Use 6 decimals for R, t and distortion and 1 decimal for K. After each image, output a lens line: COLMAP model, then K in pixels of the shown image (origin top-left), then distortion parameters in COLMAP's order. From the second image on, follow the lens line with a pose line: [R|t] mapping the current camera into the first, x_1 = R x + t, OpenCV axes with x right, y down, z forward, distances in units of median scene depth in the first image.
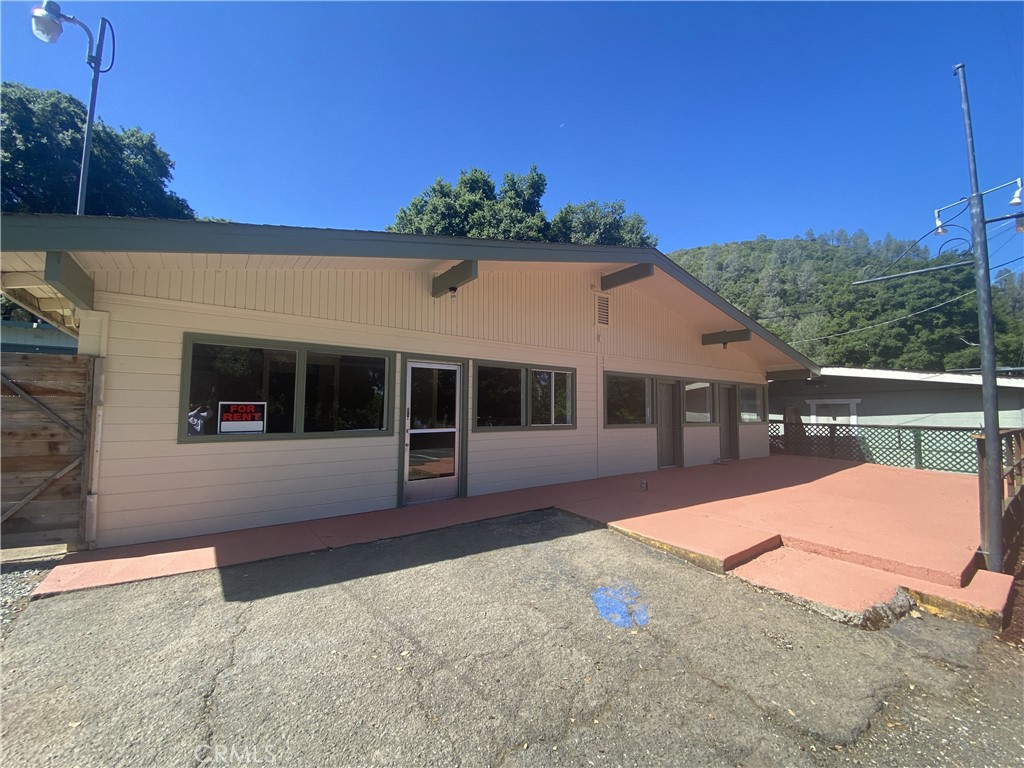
lens RADIAL K [[409.6, 0, 510.2], [0, 409.6, 381.9], [0, 0, 1]] dist [0.016119, -0.017328]
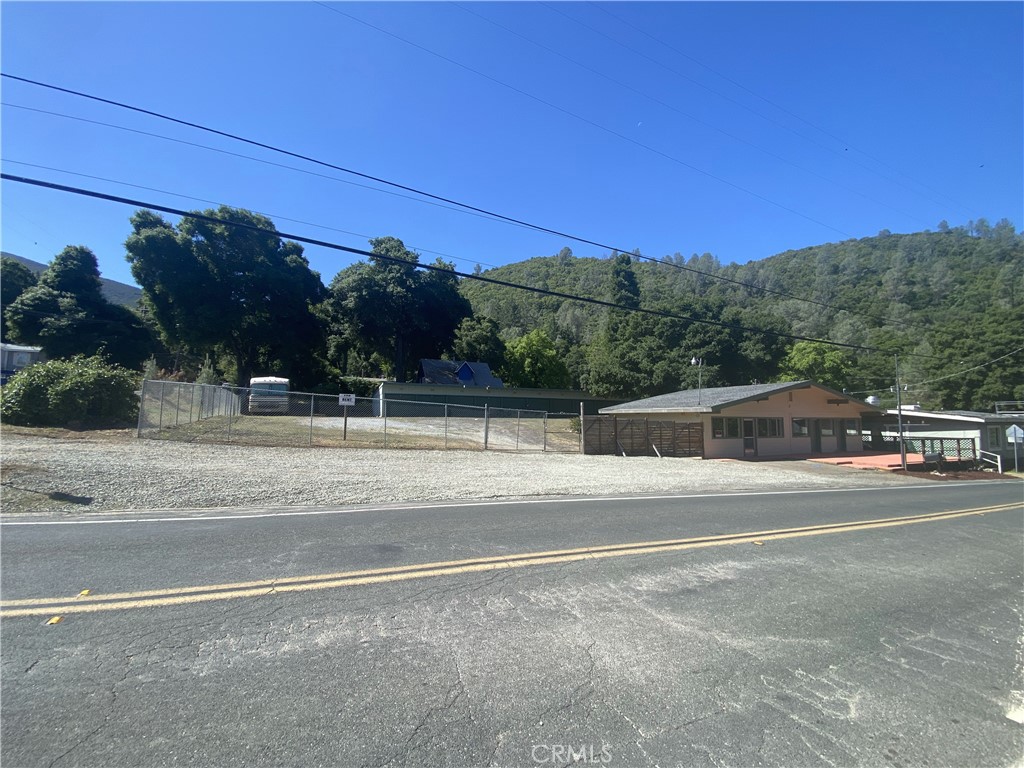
lens RADIAL K [[409.6, 0, 515.4], [0, 409.6, 385.8], [0, 0, 1]] dist [0.016119, -0.017328]
pose [[0.980663, -0.019150, -0.194766, -0.708791], [0.015645, 0.999687, -0.019520, -0.142204], [0.195079, 0.016095, 0.980655, -1.428064]]
